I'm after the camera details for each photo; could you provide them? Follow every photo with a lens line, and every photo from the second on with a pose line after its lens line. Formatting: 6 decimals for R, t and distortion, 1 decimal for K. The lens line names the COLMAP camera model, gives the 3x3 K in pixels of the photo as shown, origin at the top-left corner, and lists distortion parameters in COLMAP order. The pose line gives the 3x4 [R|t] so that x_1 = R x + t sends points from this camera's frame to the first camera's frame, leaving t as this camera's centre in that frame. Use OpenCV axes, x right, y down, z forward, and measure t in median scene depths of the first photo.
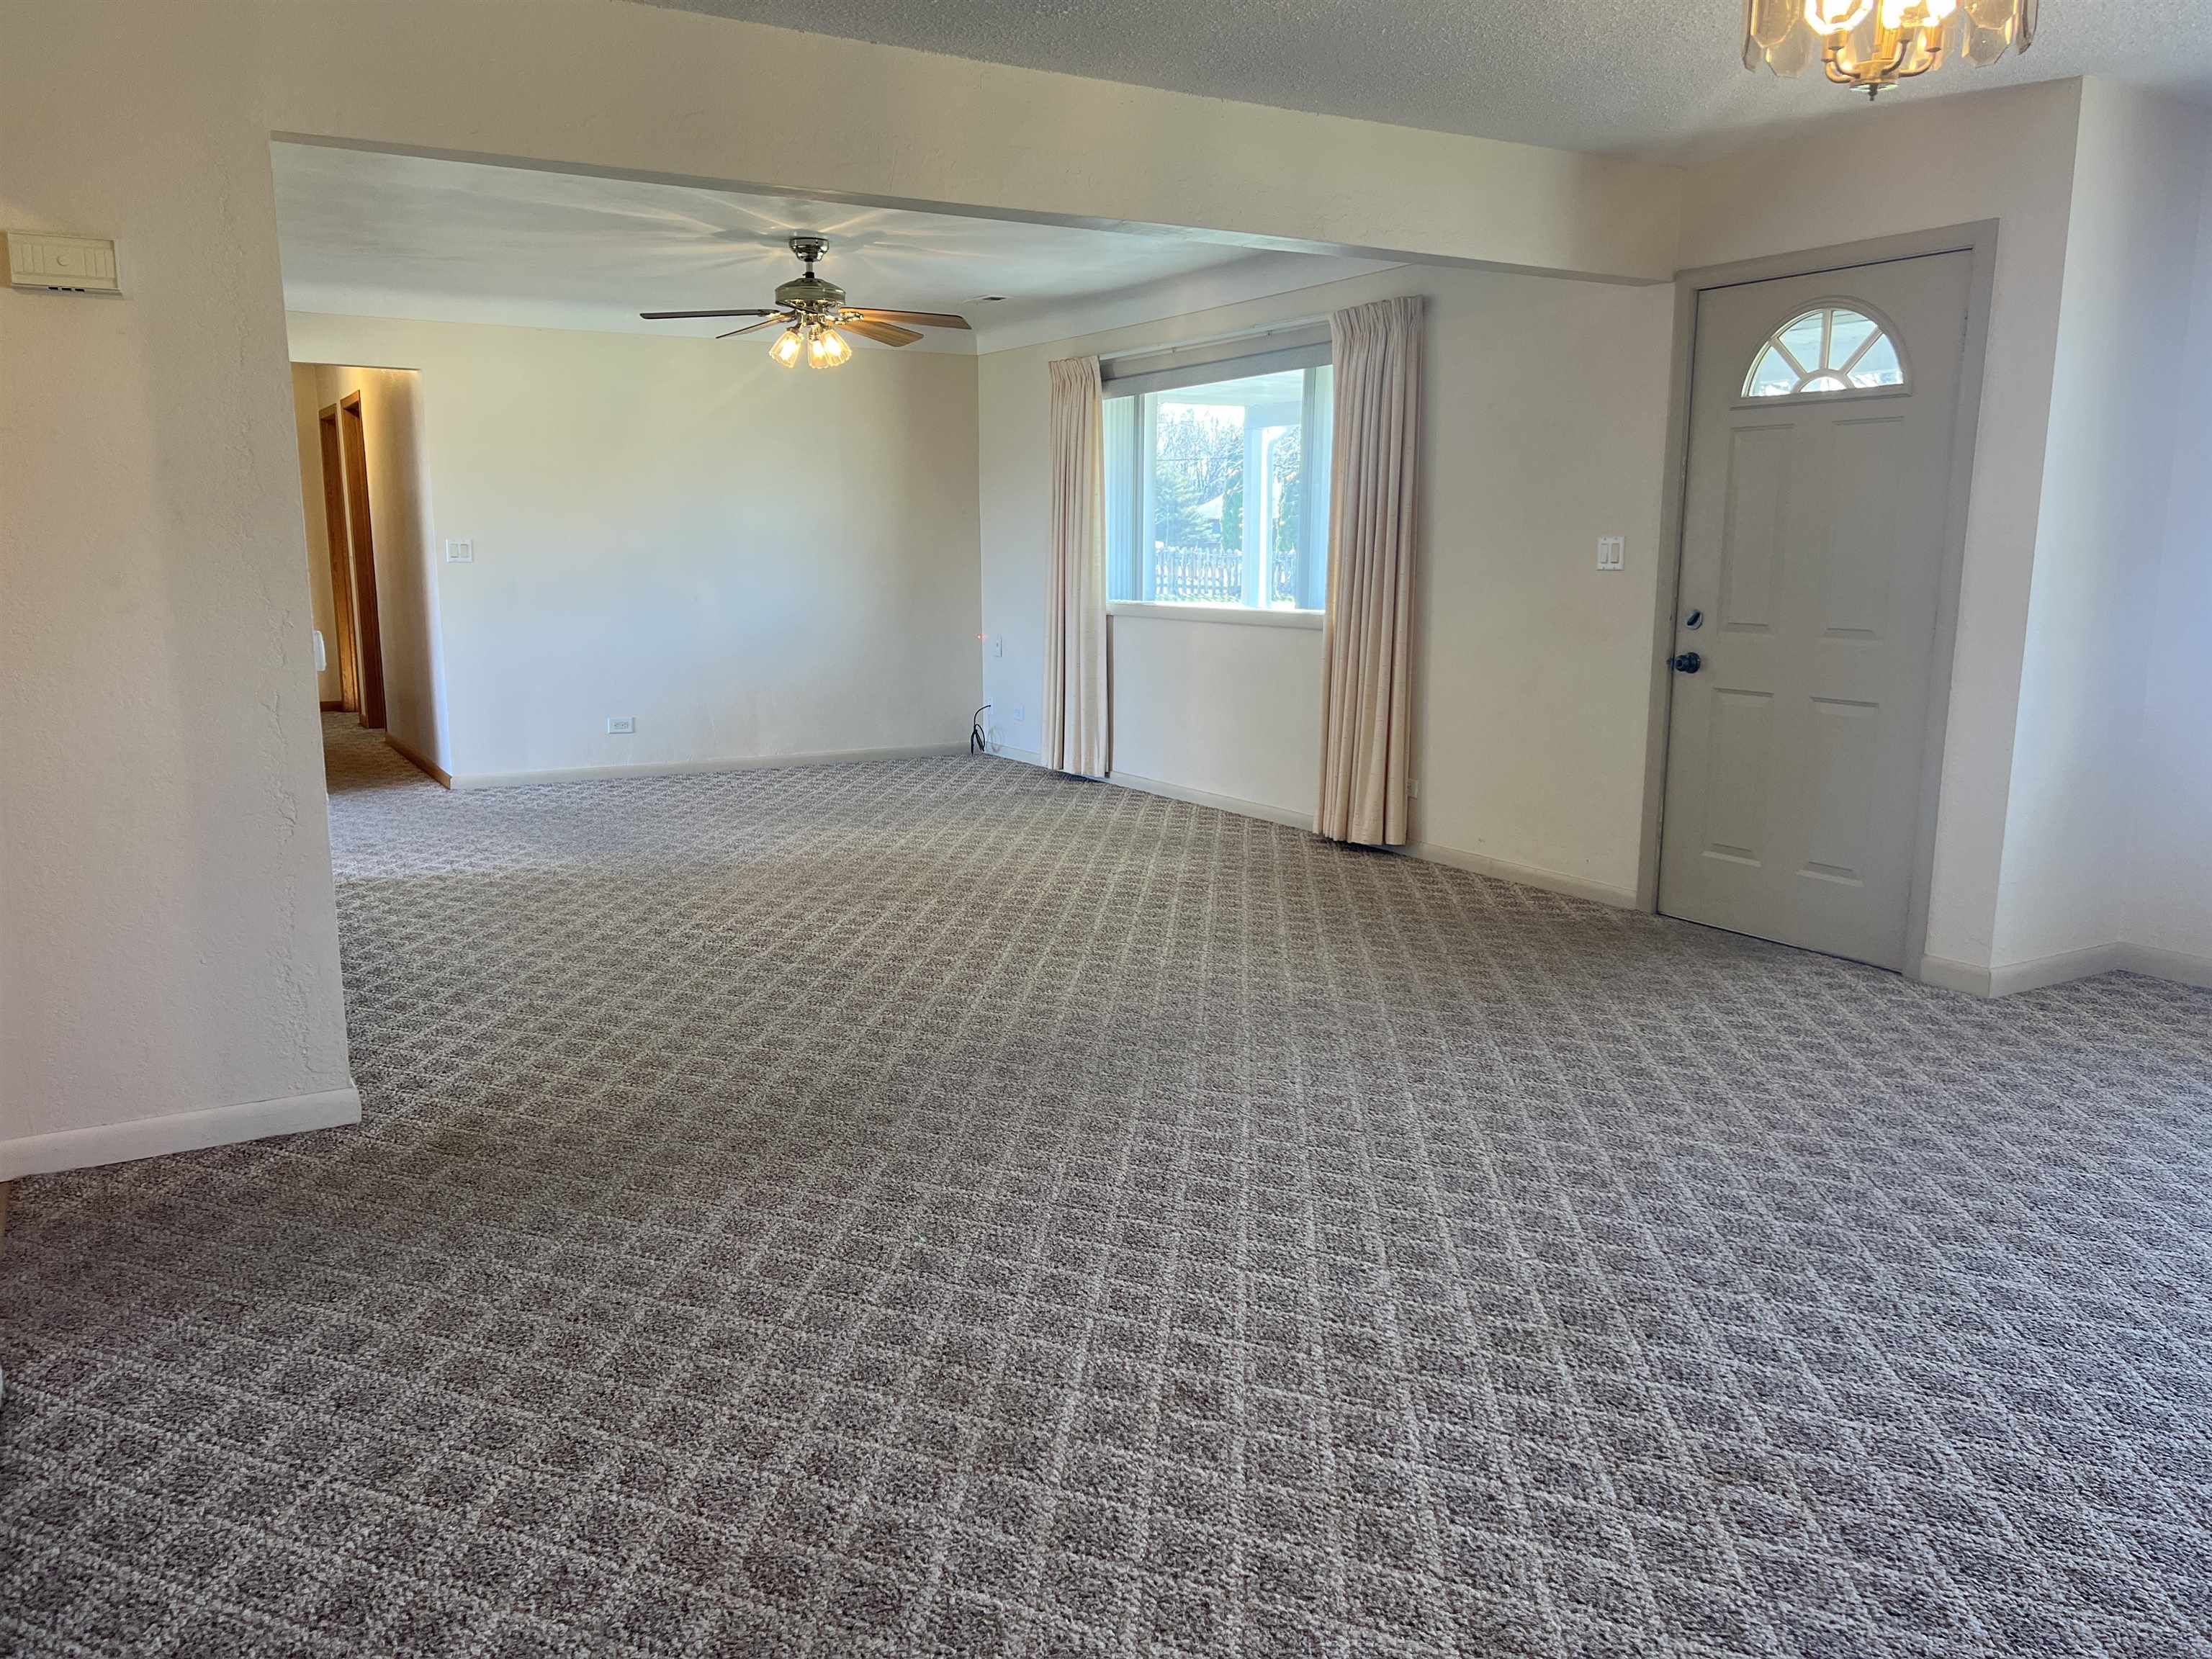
lens RADIAL K [[1652.5, 0, 1098.1], [0, 1652.5, 843.4], [0, 0, 1]] dist [0.059234, -0.066393]
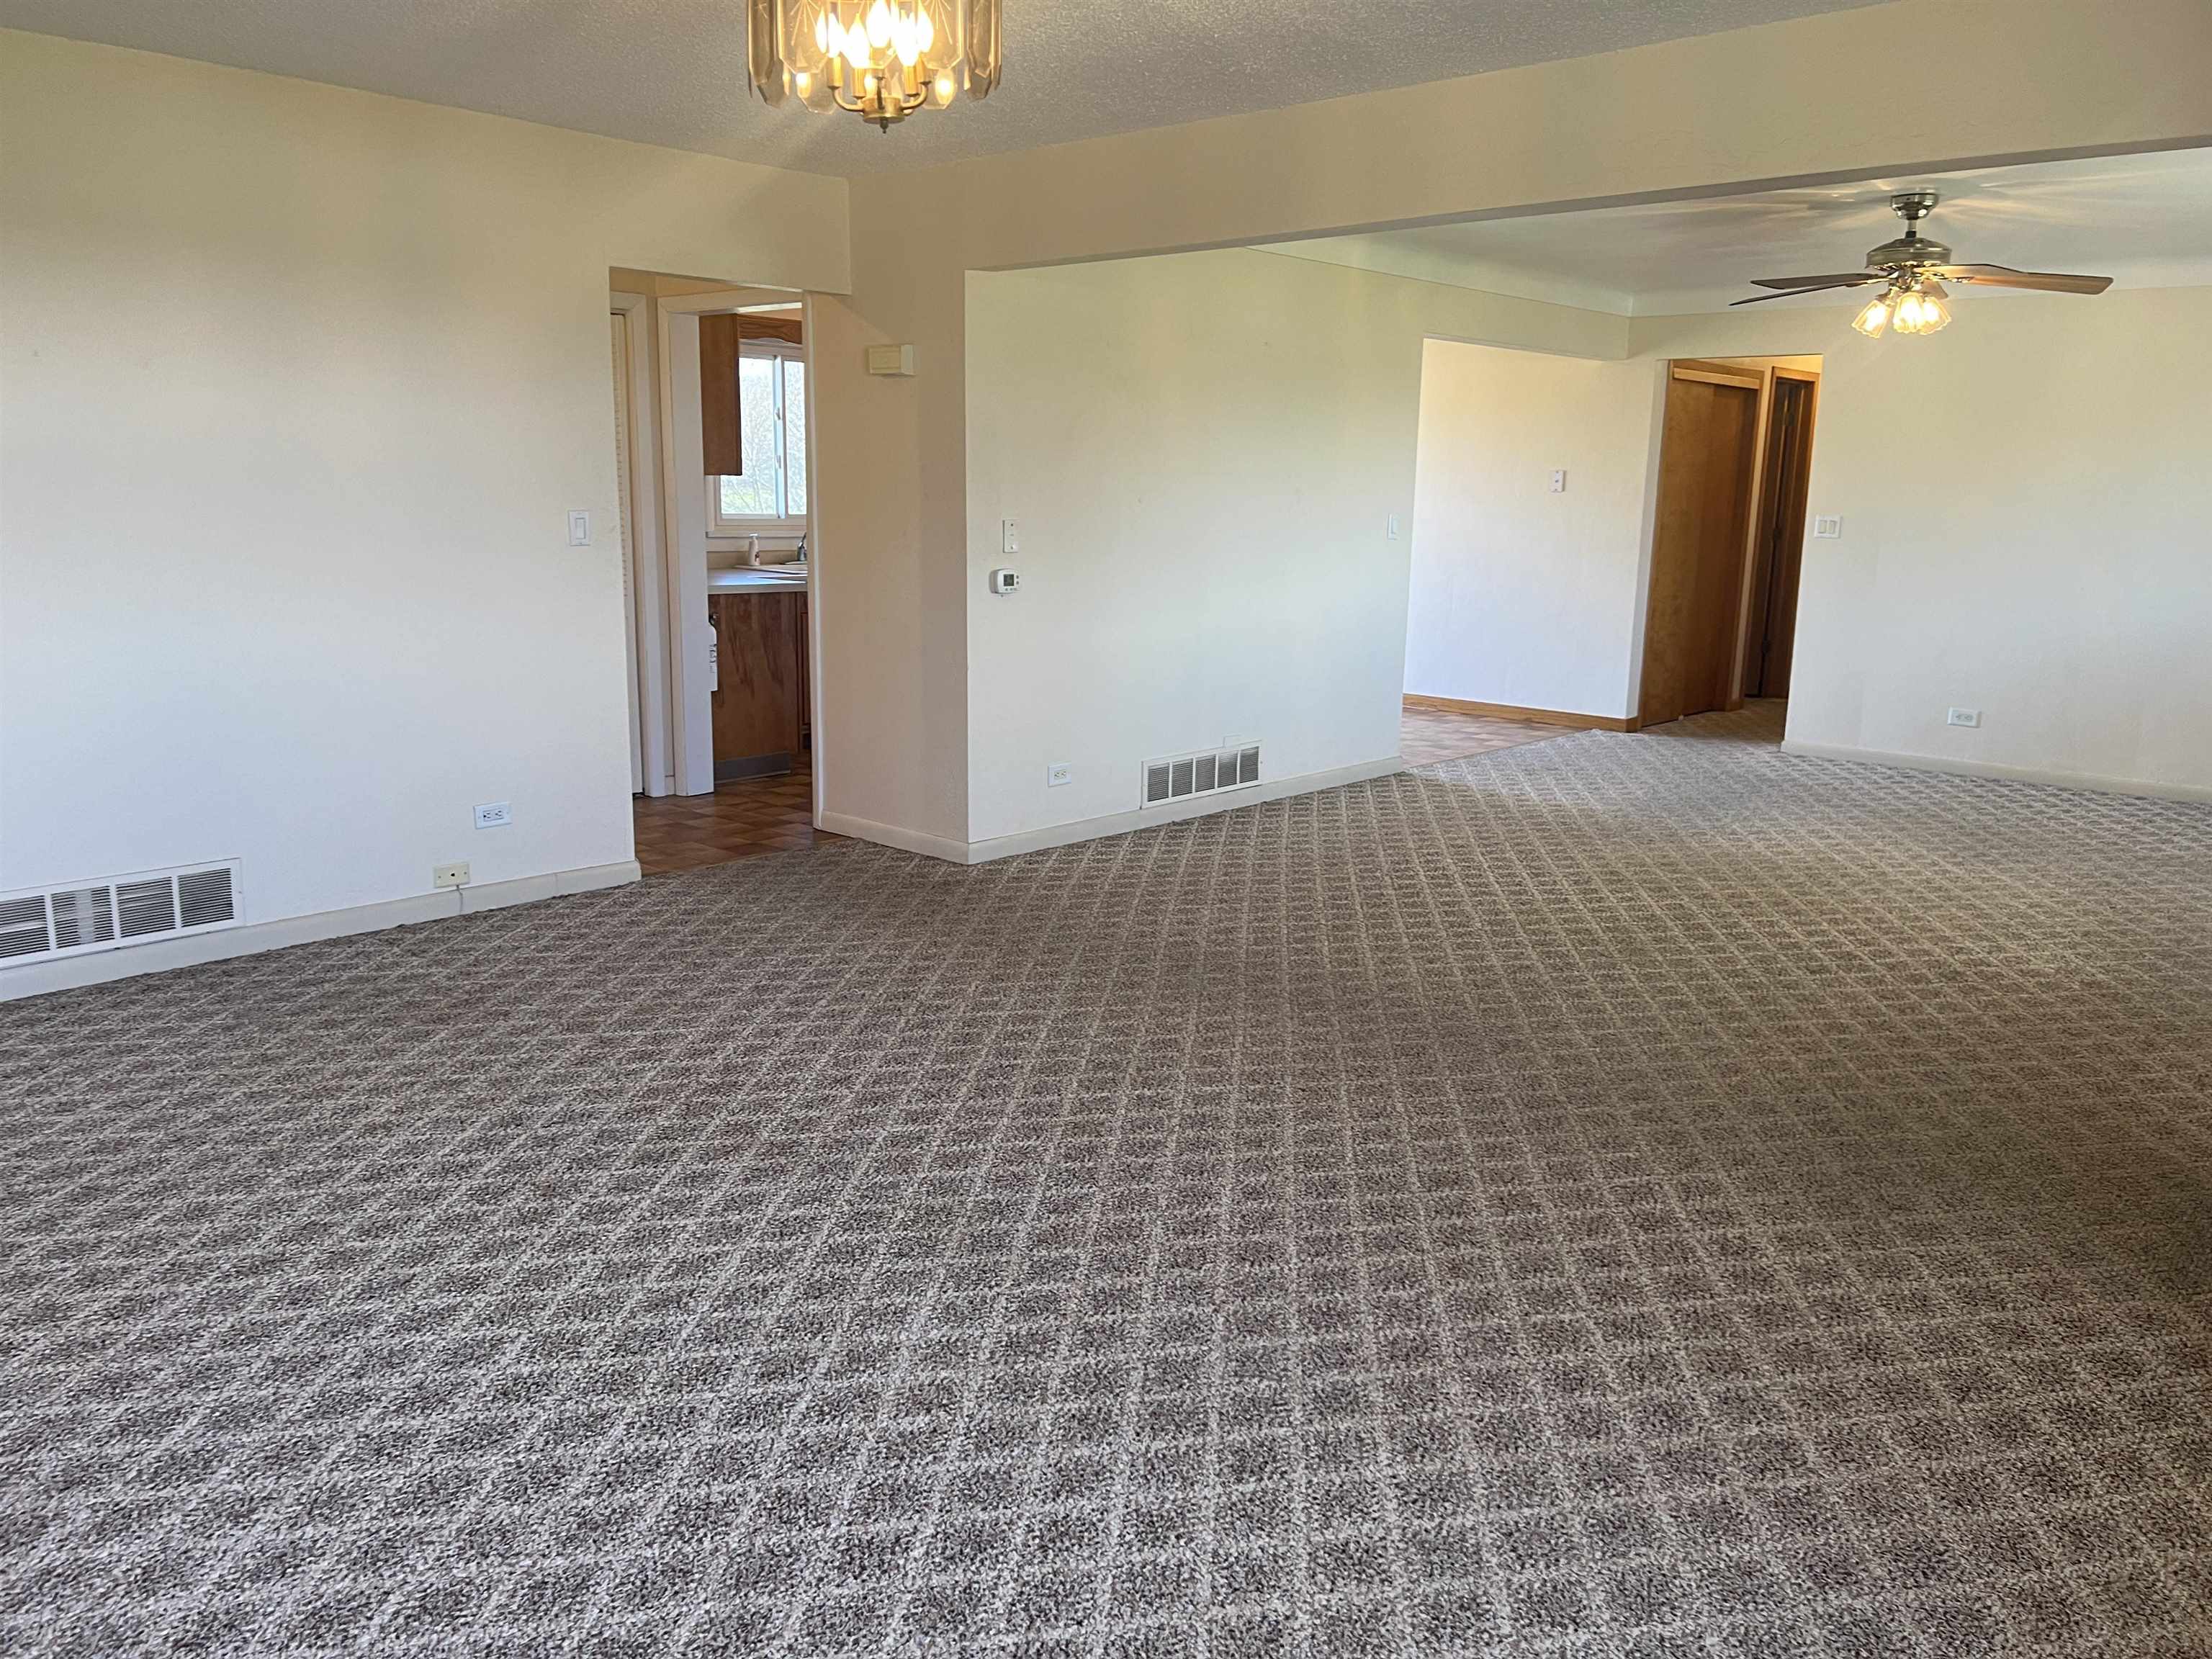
lens RADIAL K [[1652.5, 0, 1086.7], [0, 1652.5, 818.2], [0, 0, 1]] dist [0.059234, -0.066393]
pose [[0.288072, 0.198506, -0.936808, 0.614438], [-0.193745, 0.970129, 0.145989, -0.076566], [0.937805, 0.139446, 0.317926, 0.324943]]
